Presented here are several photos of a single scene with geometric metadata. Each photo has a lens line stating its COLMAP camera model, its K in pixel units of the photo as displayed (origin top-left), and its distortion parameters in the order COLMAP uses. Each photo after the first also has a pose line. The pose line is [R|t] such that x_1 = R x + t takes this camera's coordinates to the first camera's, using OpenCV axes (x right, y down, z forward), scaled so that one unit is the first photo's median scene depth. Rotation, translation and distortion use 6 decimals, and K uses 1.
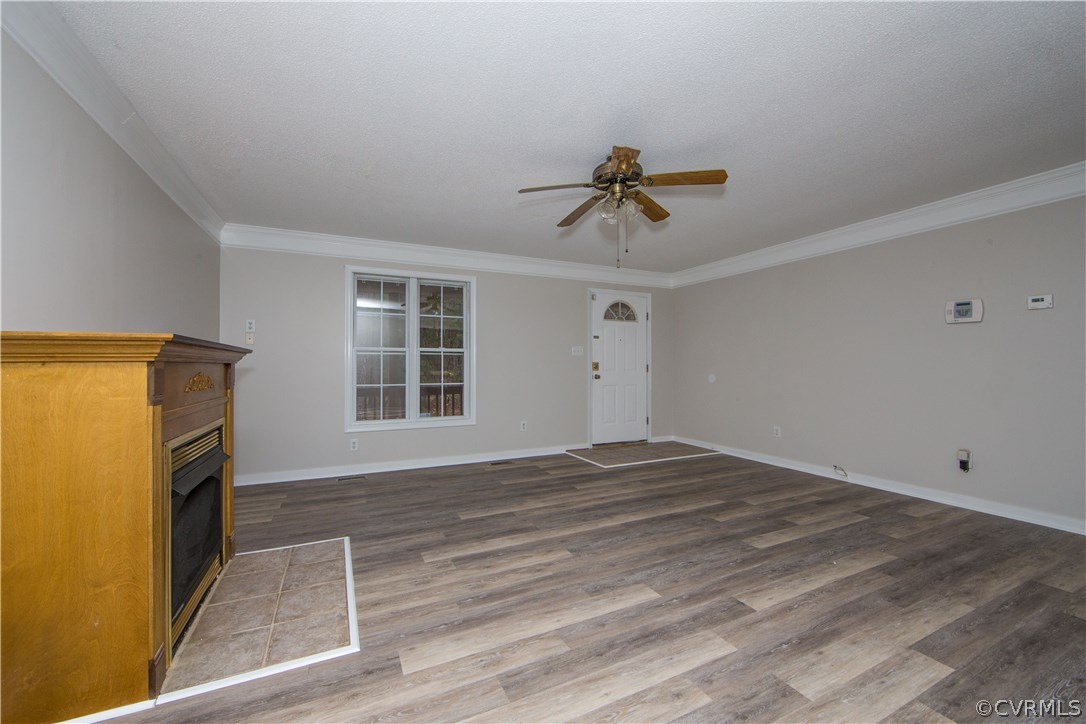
lens RADIAL K [[426.3, 0, 543.0], [0, 426.3, 362.0], [0, 0, 1]] dist [-0.013588, 0.003369]
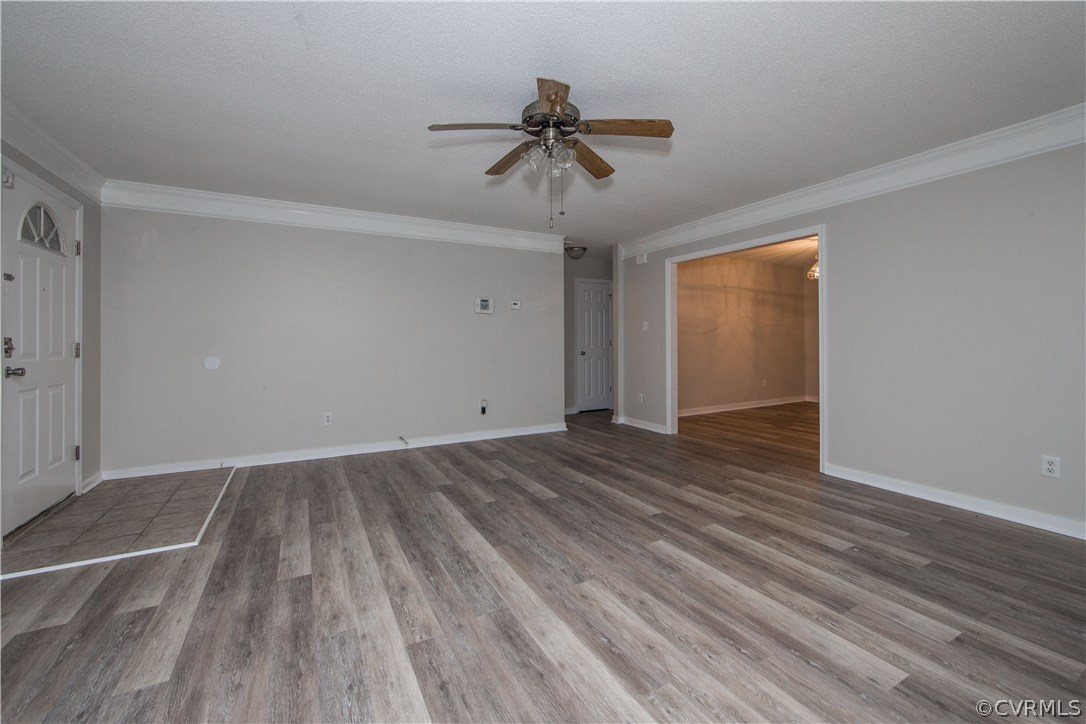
lens RADIAL K [[456.2, 0, 544.8], [0, 456.2, 339.1], [0, 0, 1]] dist [-0.011963, 0.001201]
pose [[-0.055437, 0.005576, 0.998447, -0.635323], [-0.003693, 0.999976, -0.005790, 0.004625], [-0.998455, -0.004008, -0.055416, 0.923097]]
